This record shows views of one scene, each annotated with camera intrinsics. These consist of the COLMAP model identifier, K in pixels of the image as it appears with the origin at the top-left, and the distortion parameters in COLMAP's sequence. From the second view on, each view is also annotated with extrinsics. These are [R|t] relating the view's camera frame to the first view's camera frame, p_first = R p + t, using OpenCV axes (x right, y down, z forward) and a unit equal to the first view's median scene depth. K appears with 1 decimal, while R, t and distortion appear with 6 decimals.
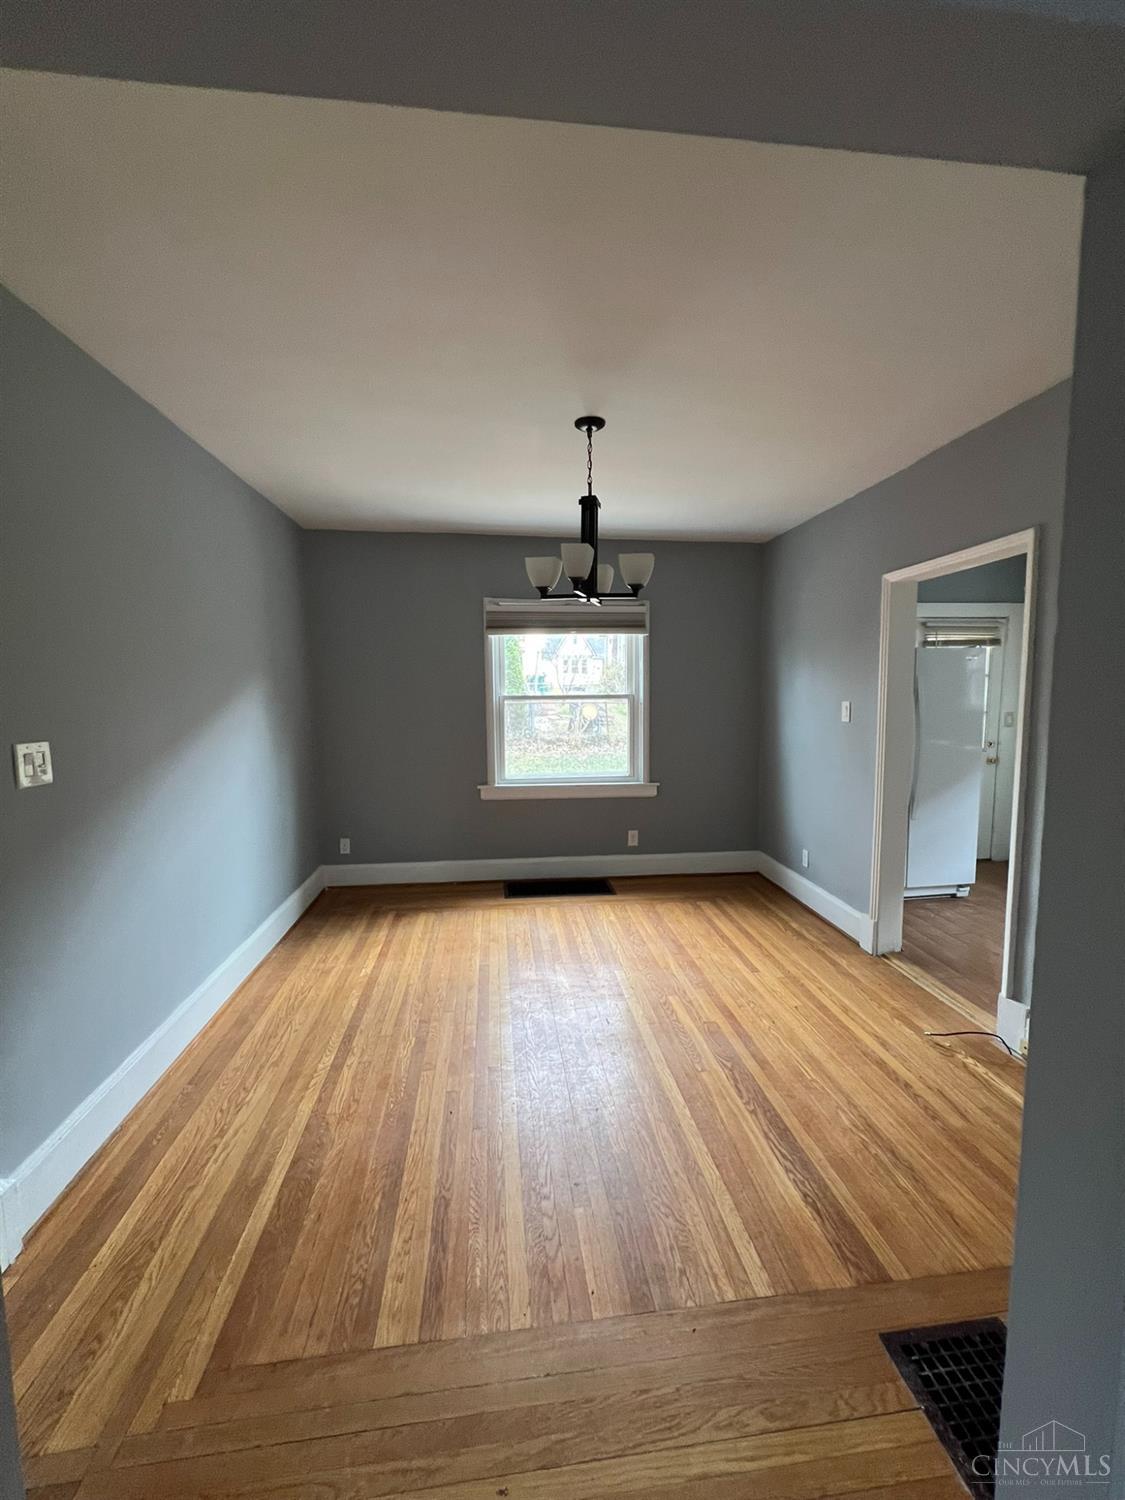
lens RADIAL K [[603.0, 0, 560.2], [0, 603.0, 749.0], [0, 0, 1]] dist [-0.003740, 0.000353]
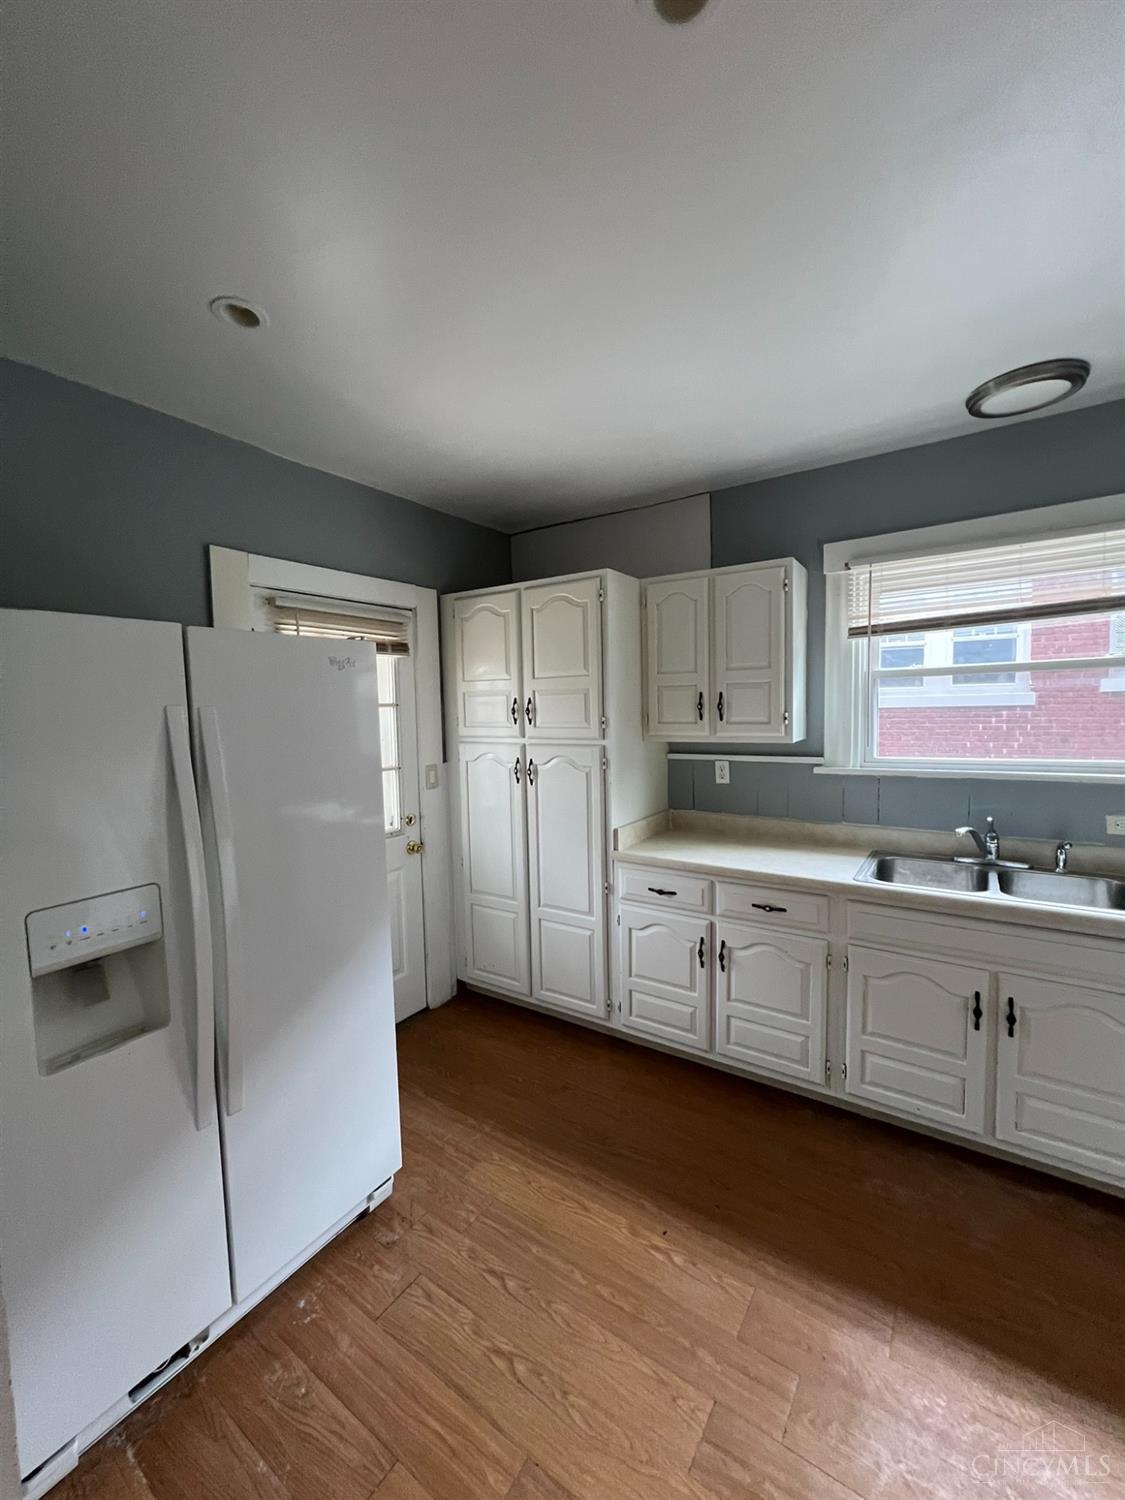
lens RADIAL K [[603.0, 0, 568.8], [0, 603.0, 750.0], [0, 0, 1]] dist [-0.003740, 0.000353]
pose [[0.650510, -0.060513, 0.757083, 0.400414], [0.089212, 0.996008, 0.002956, -0.069950], [-0.754240, 0.065618, 0.653312, 0.527391]]
